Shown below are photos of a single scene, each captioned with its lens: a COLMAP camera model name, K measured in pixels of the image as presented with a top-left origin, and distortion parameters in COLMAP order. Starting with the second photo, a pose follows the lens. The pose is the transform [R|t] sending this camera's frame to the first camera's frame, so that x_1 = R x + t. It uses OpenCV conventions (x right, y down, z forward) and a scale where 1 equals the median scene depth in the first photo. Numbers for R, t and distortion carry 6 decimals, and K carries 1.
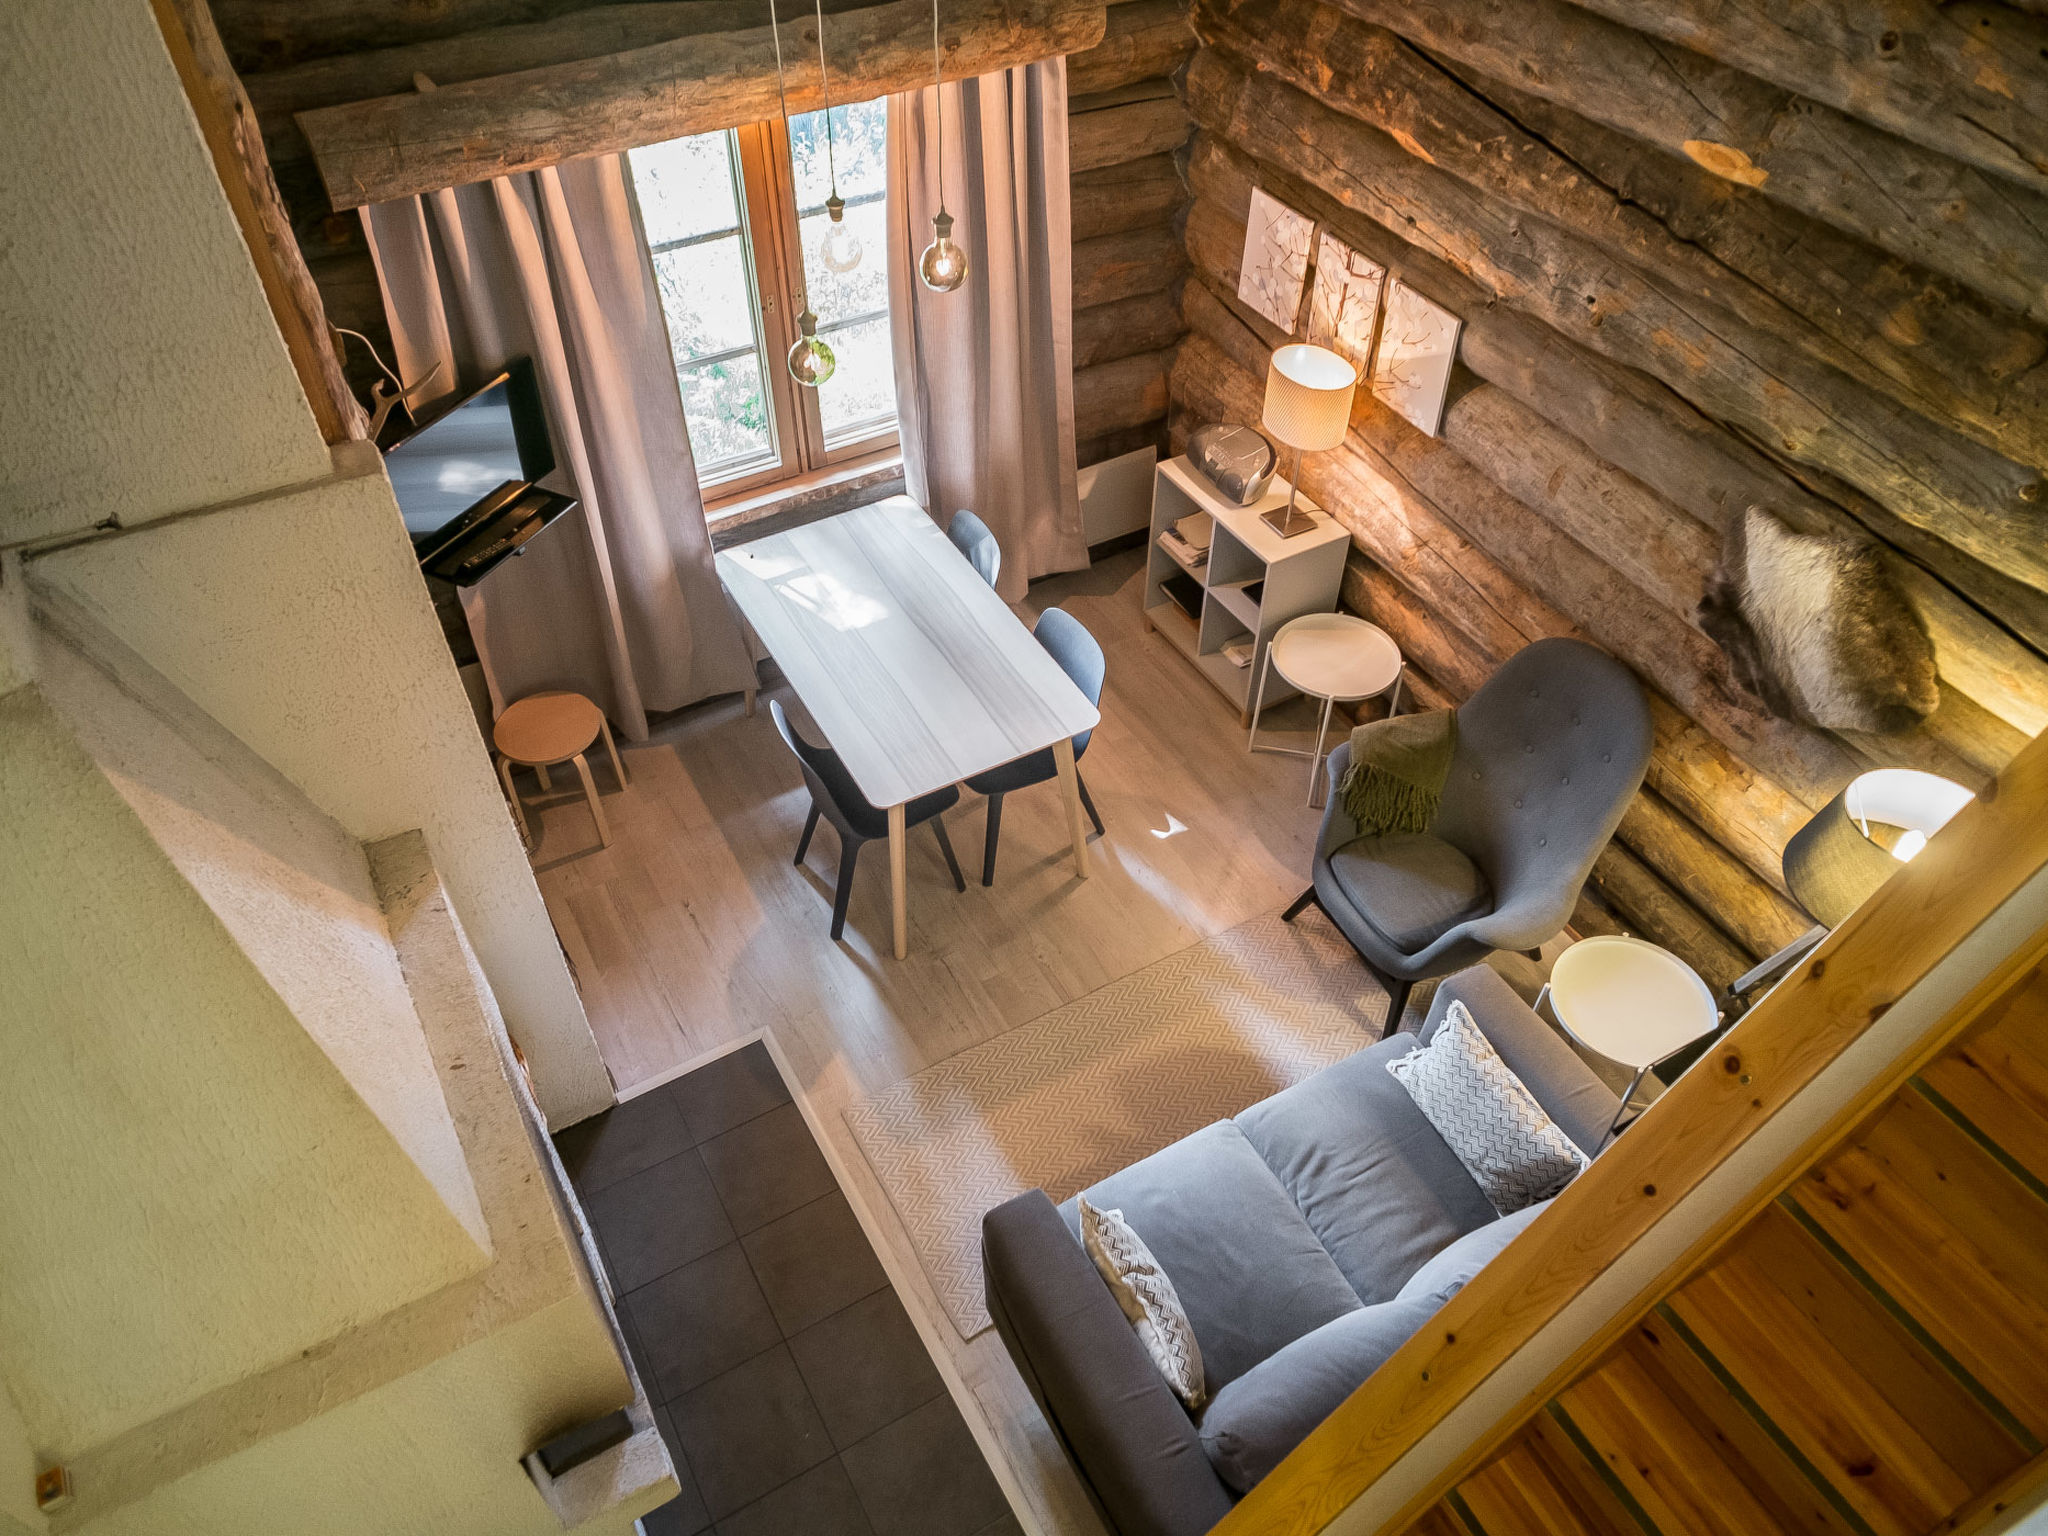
lens RADIAL K [[1377.0, 0, 1033.6], [0, 1377.0, 821.2], [0, 0, 1]] dist [-0.001518, 0.001150]
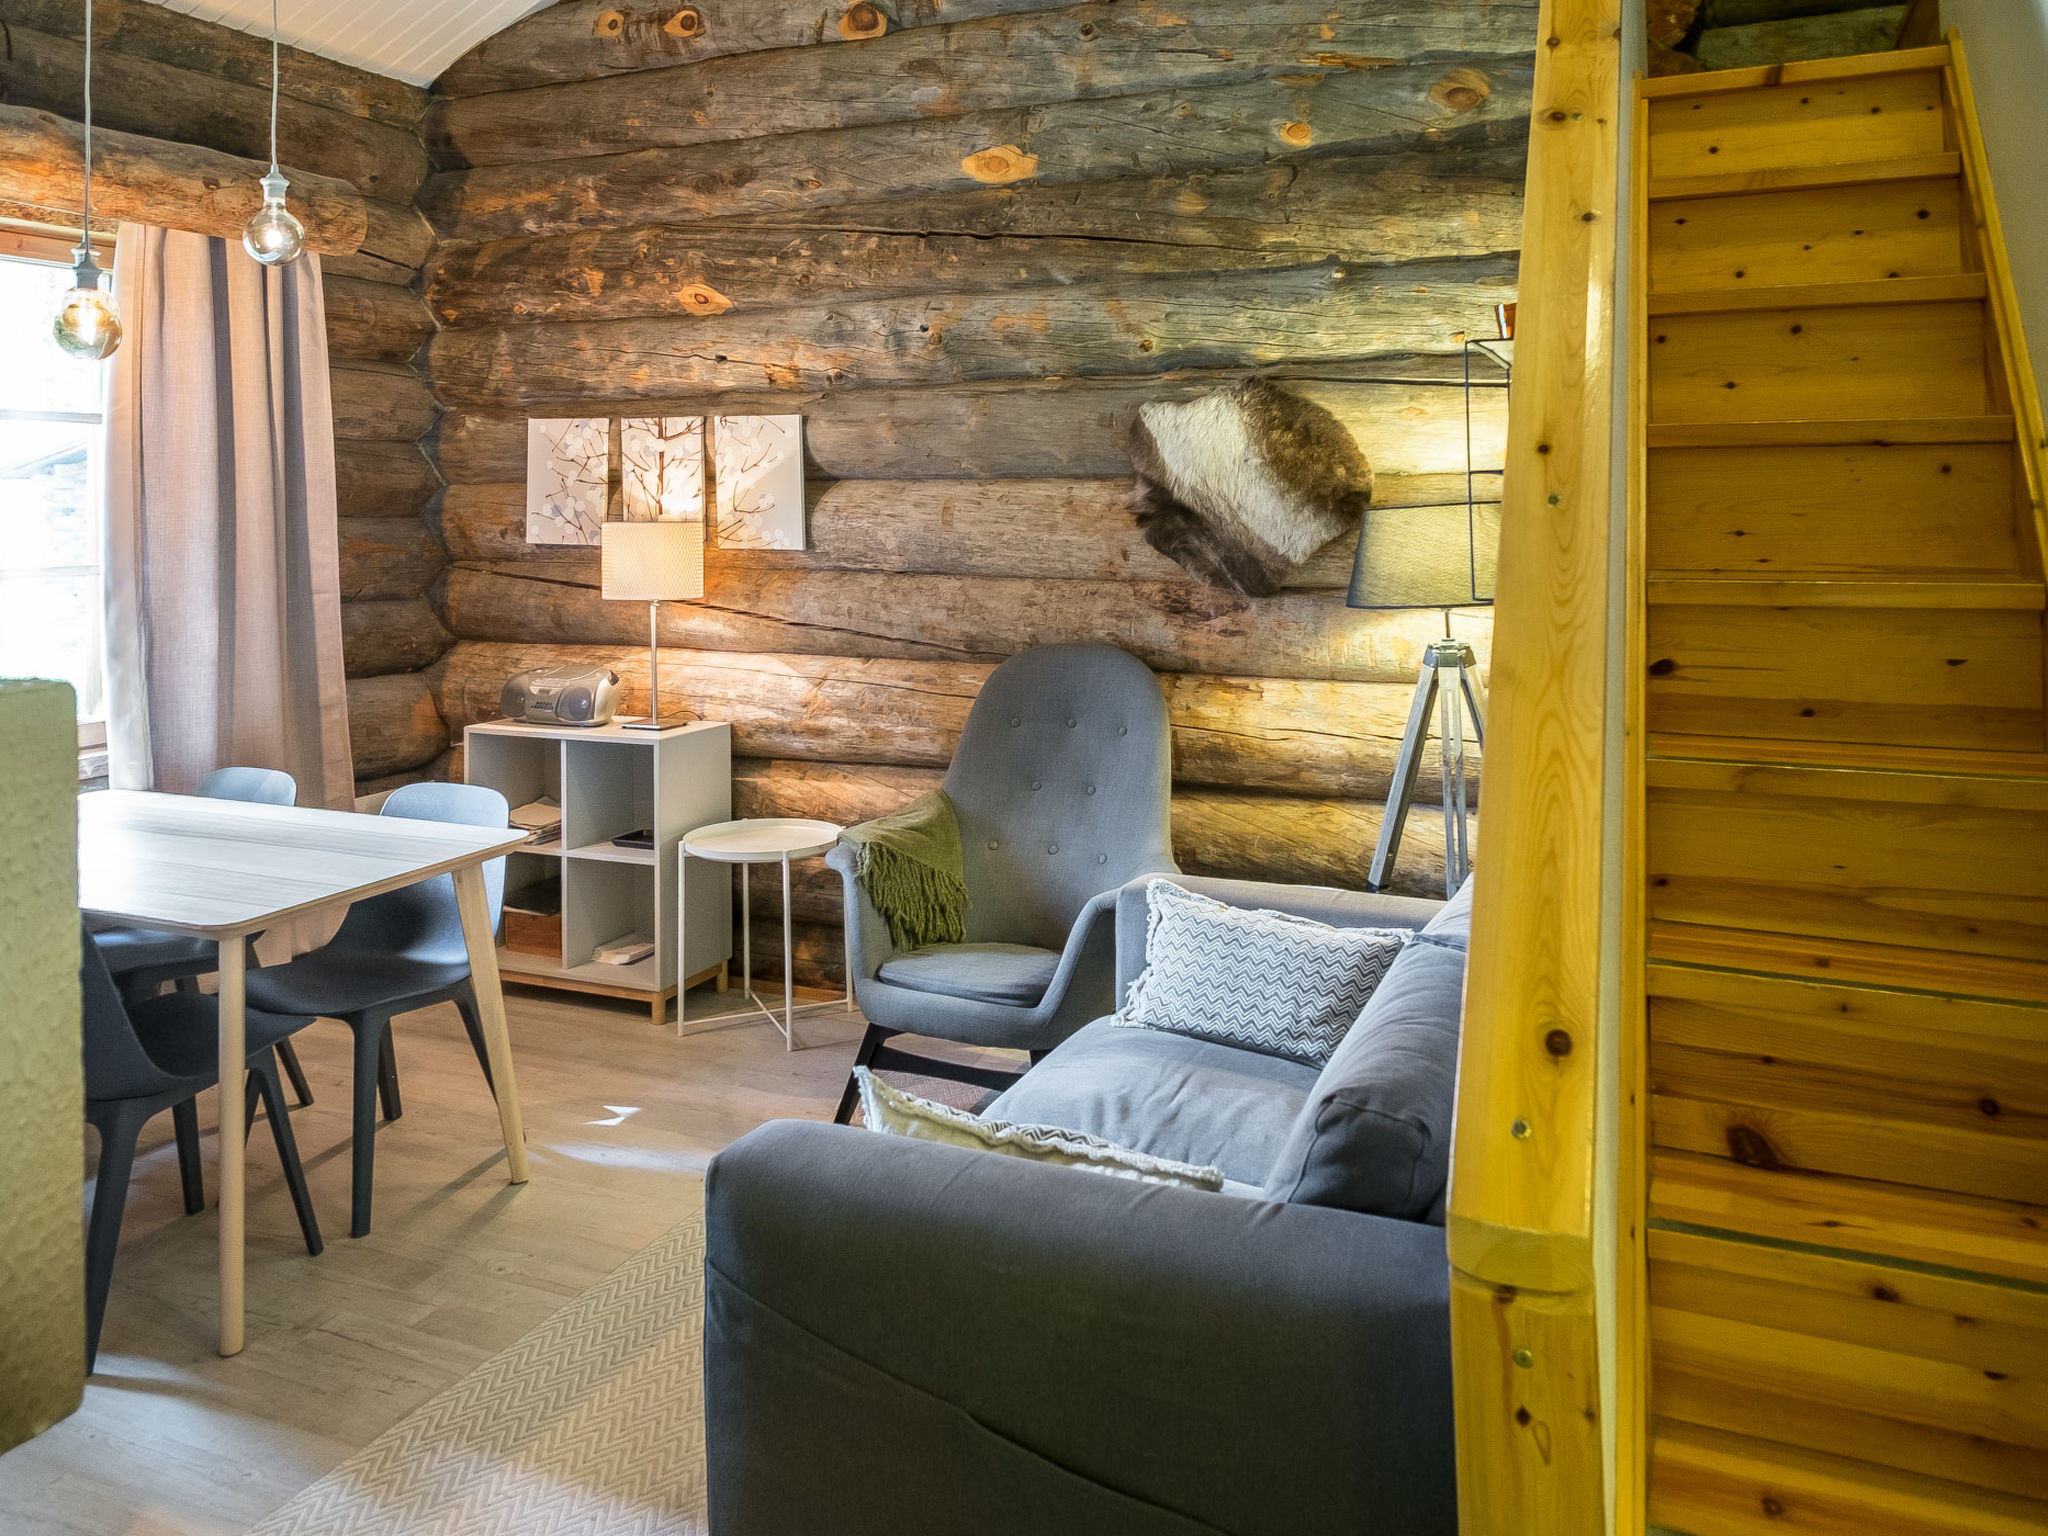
lens RADIAL K [[1524.5, 0, 1023.6], [0, 1524.5, 510.3], [0, 0, 1]] dist [-0.004610, 0.001782]
pose [[0.804041, -0.015798, 0.594364, -0.210873], [0.447816, 0.673681, -0.587889, 0.389923], [-0.391125, 0.738853, 0.548742, 0.354393]]
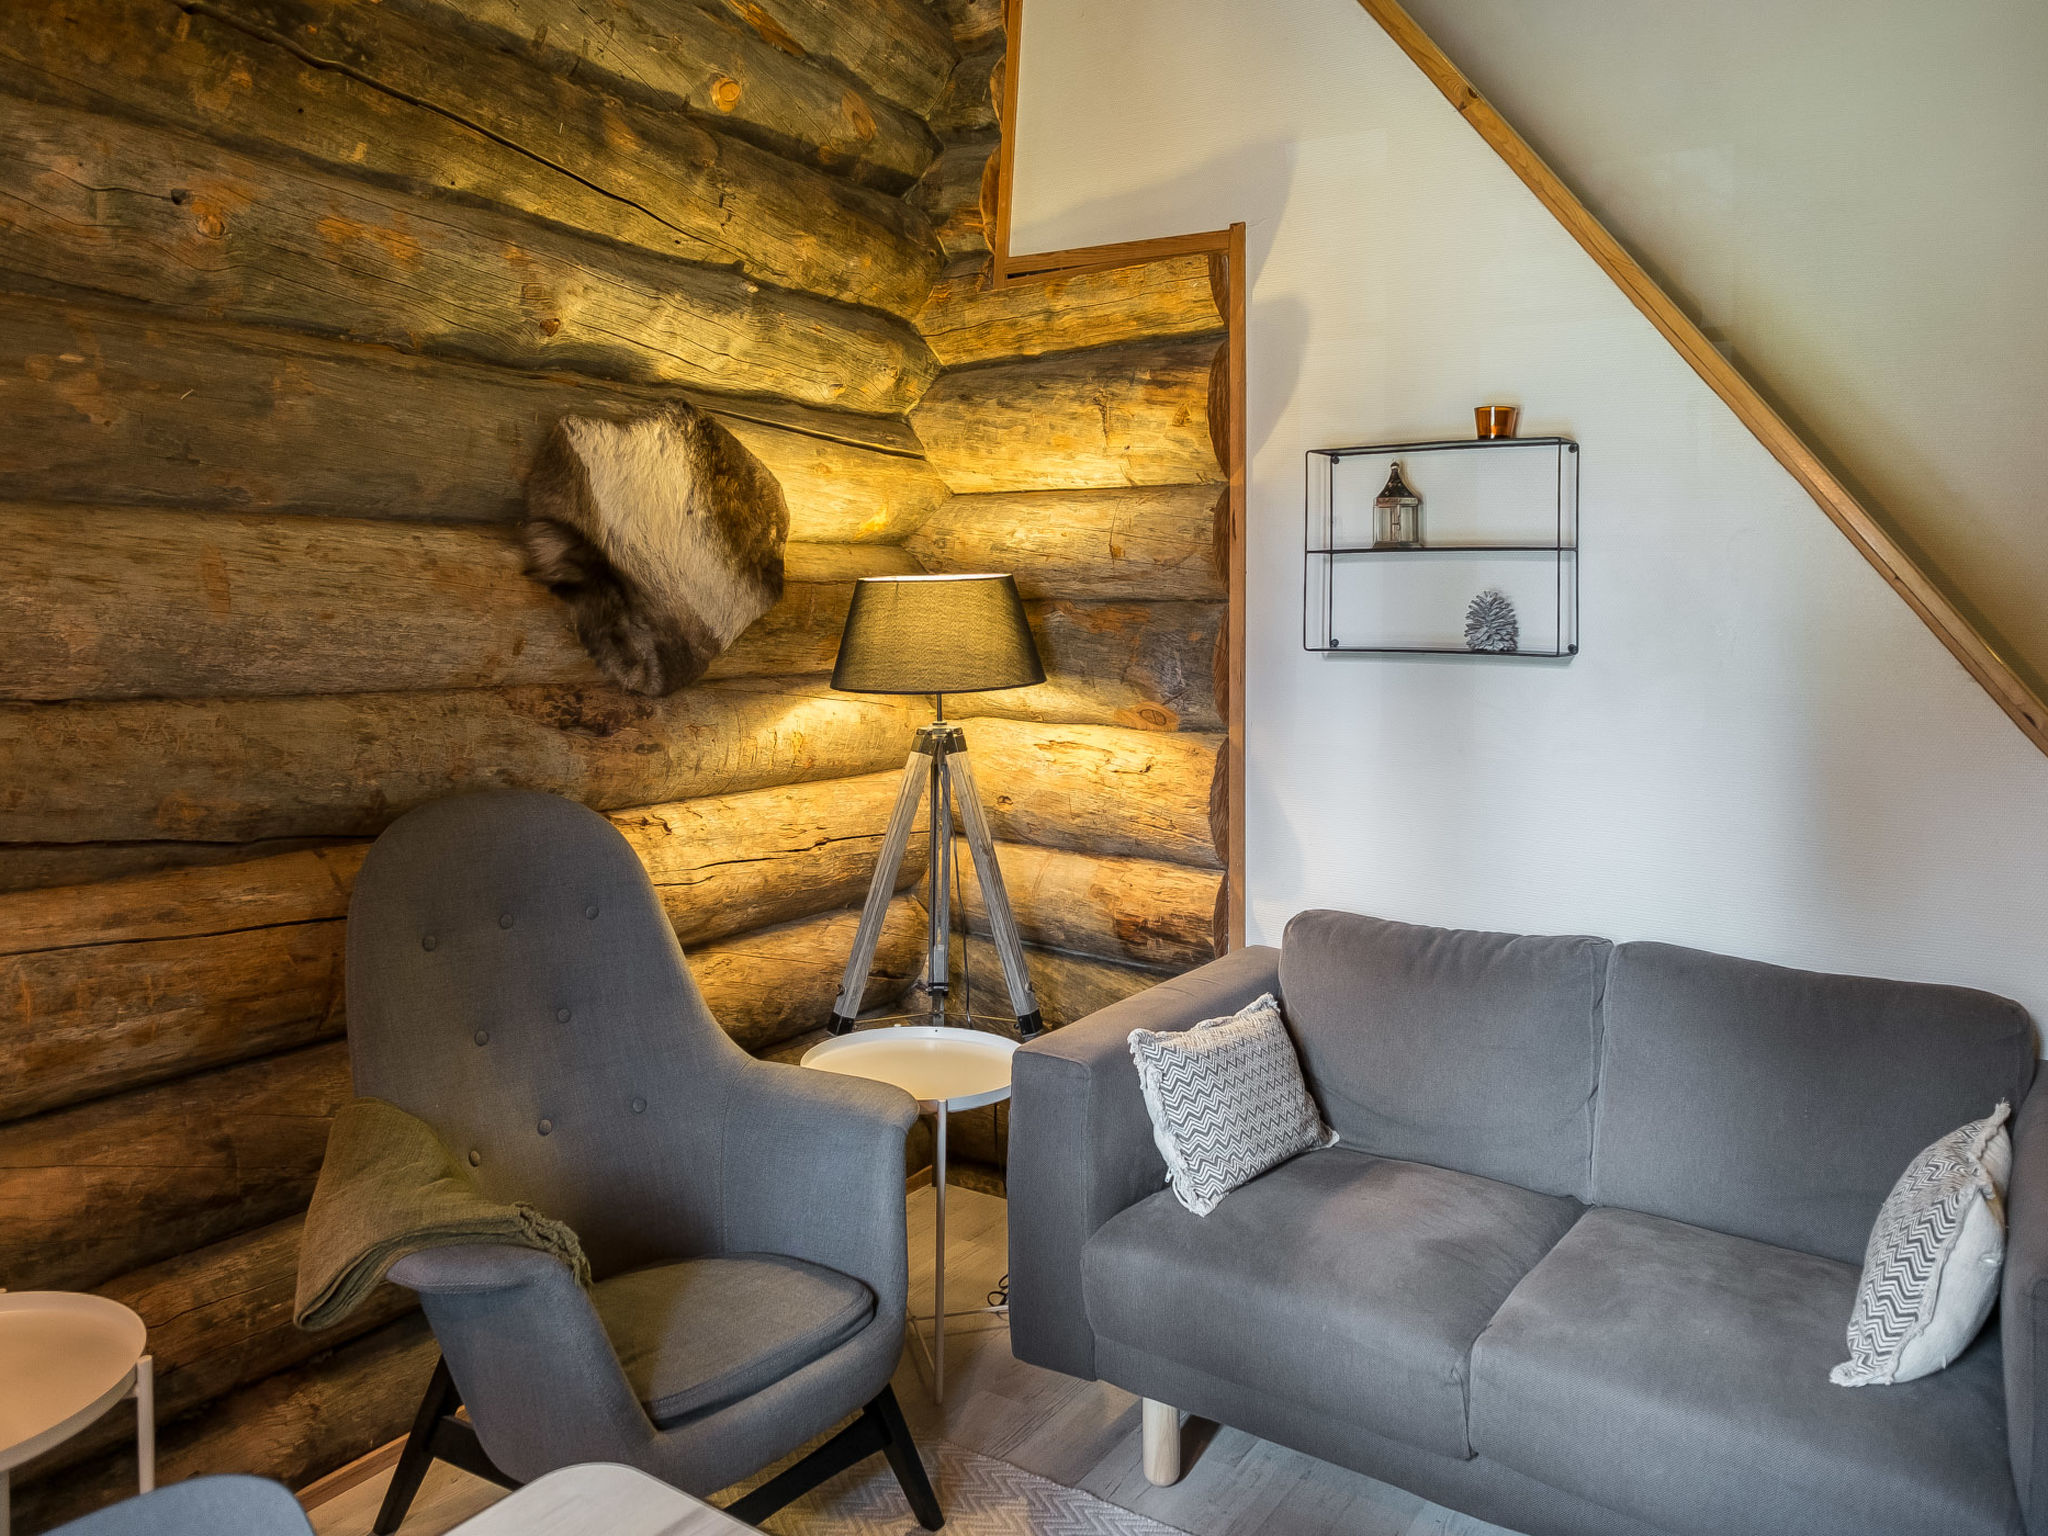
lens RADIAL K [[1508.1, 0, 1027.2], [0, 1508.1, 629.1], [0, 0, 1]] dist [-0.000890, 0.000736]
pose [[-0.449308, -0.032291, 0.892793, -0.227016], [0.653456, 0.669577, 0.353077, -0.220336], [-0.609194, 0.742041, -0.279746, 0.924436]]
